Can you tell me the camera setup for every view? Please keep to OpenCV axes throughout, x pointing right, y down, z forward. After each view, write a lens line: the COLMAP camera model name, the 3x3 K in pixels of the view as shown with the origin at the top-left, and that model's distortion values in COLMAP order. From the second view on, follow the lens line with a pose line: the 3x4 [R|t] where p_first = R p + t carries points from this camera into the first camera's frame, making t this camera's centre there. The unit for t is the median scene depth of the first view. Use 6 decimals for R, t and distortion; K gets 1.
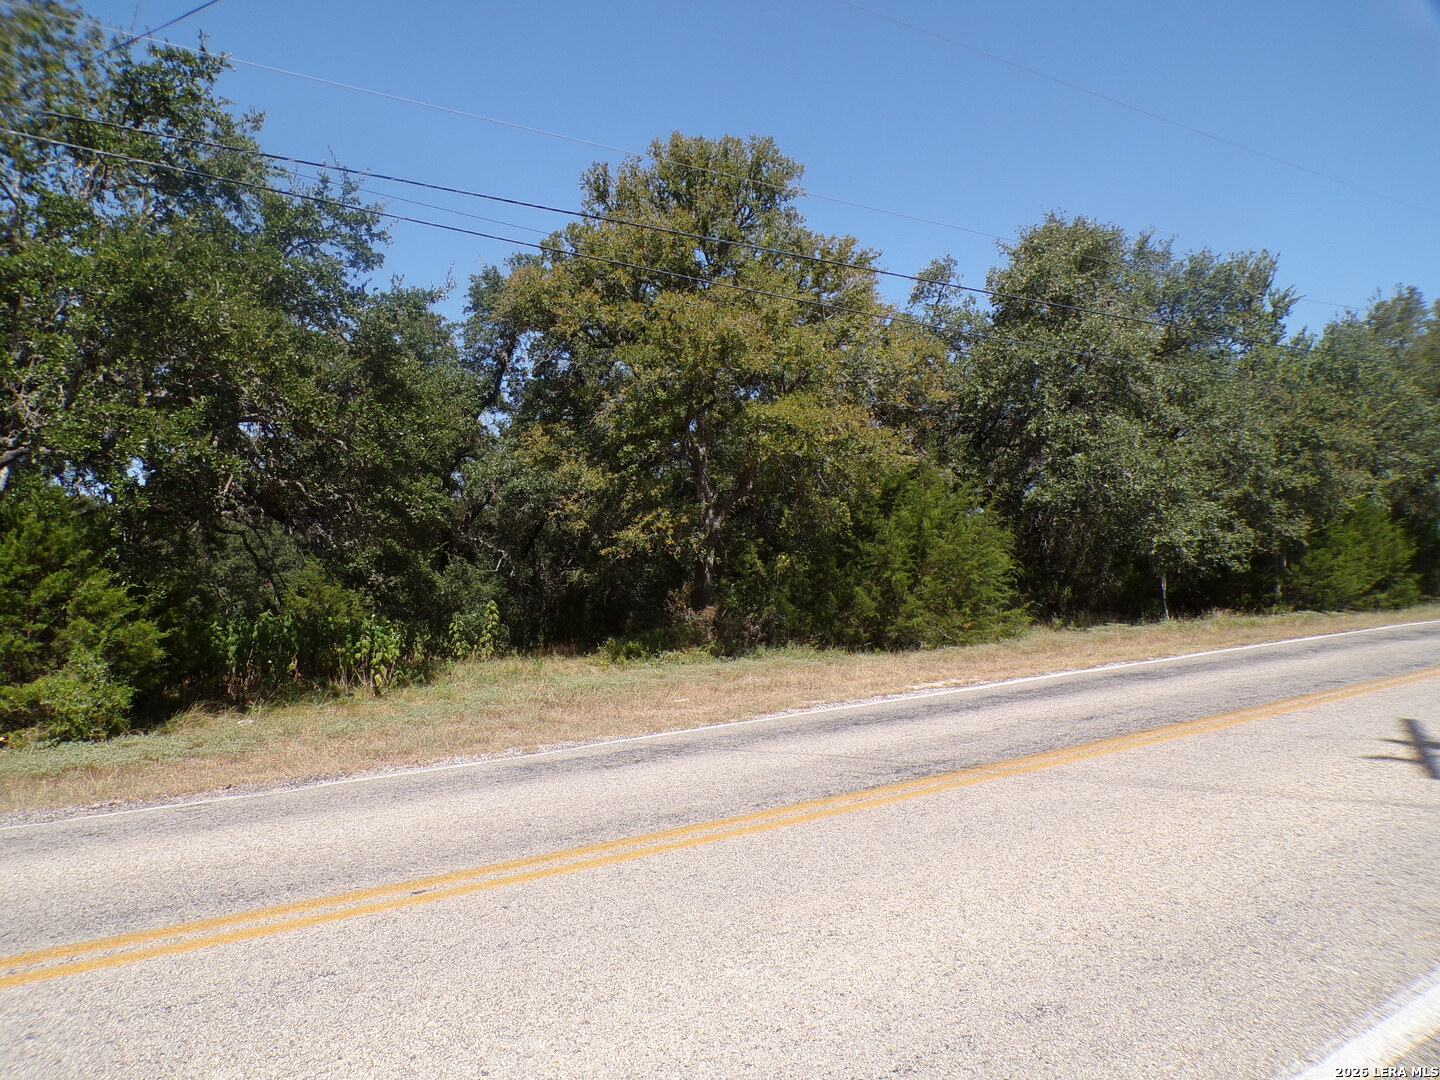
lens RADIAL K [[977.4, 0, 697.8], [0, 977.4, 544.8], [0, 0, 1]] dist [-0.028928, 0.002122]
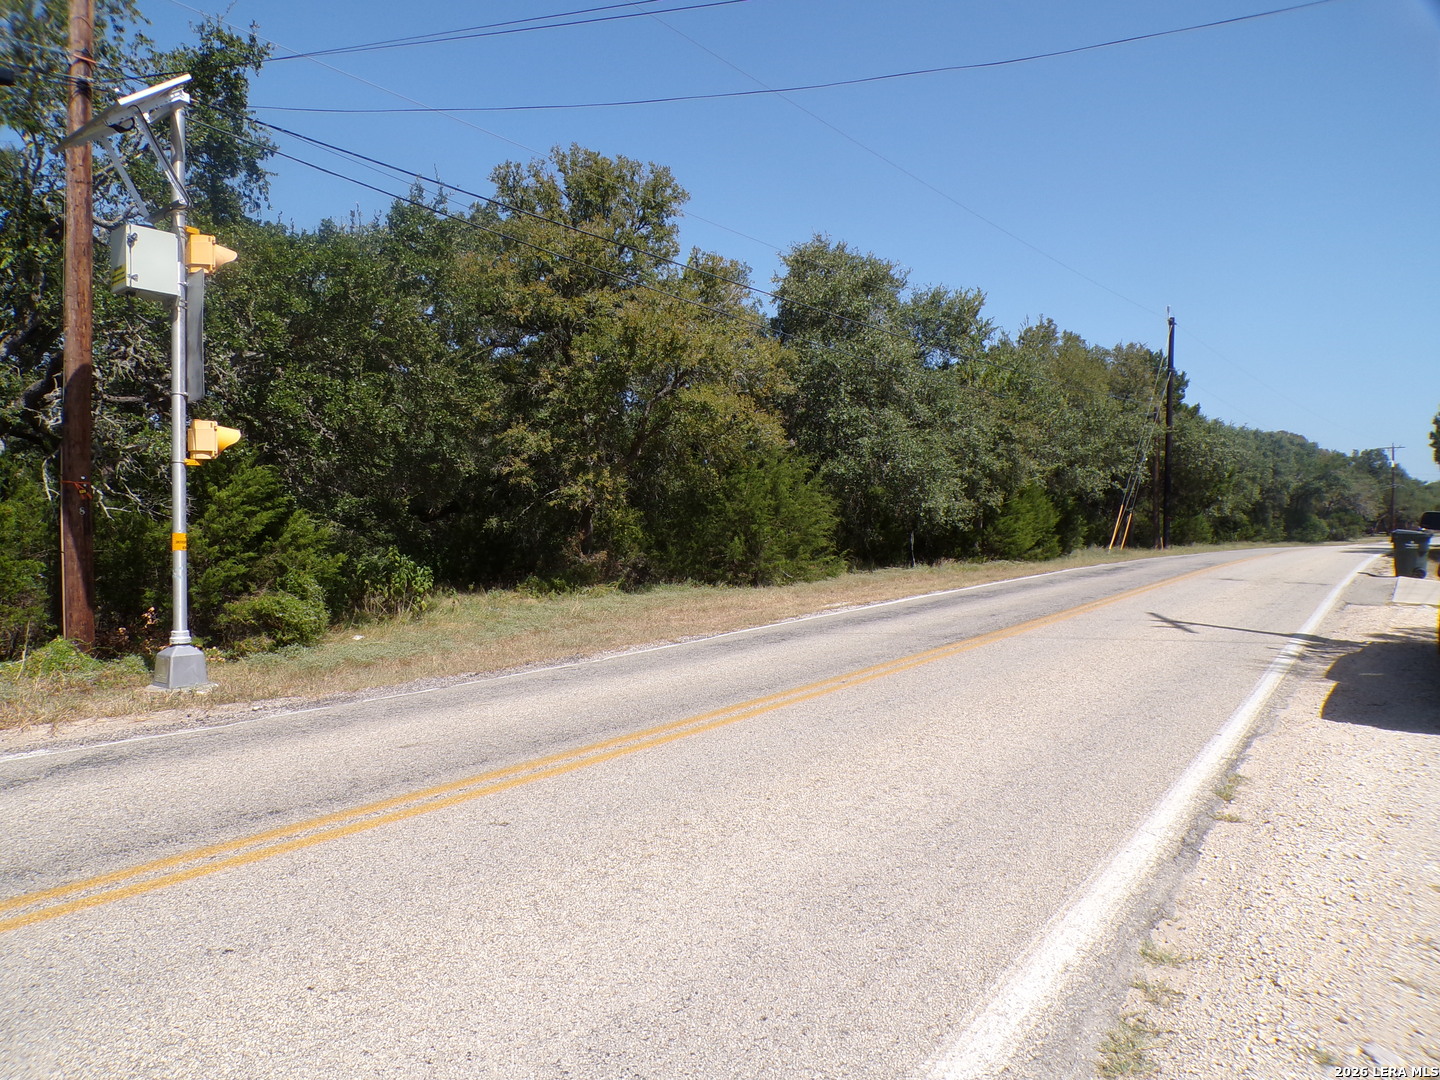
lens RADIAL K [[977.4, 0, 697.8], [0, 977.4, 544.8], [0, 0, 1]] dist [-0.028928, 0.002122]
pose [[0.937339, 0.012980, 0.348176, -0.279210], [-0.028699, 0.998786, 0.040028, 0.003582], [-0.347234, -0.047512, 0.936574, -0.159581]]
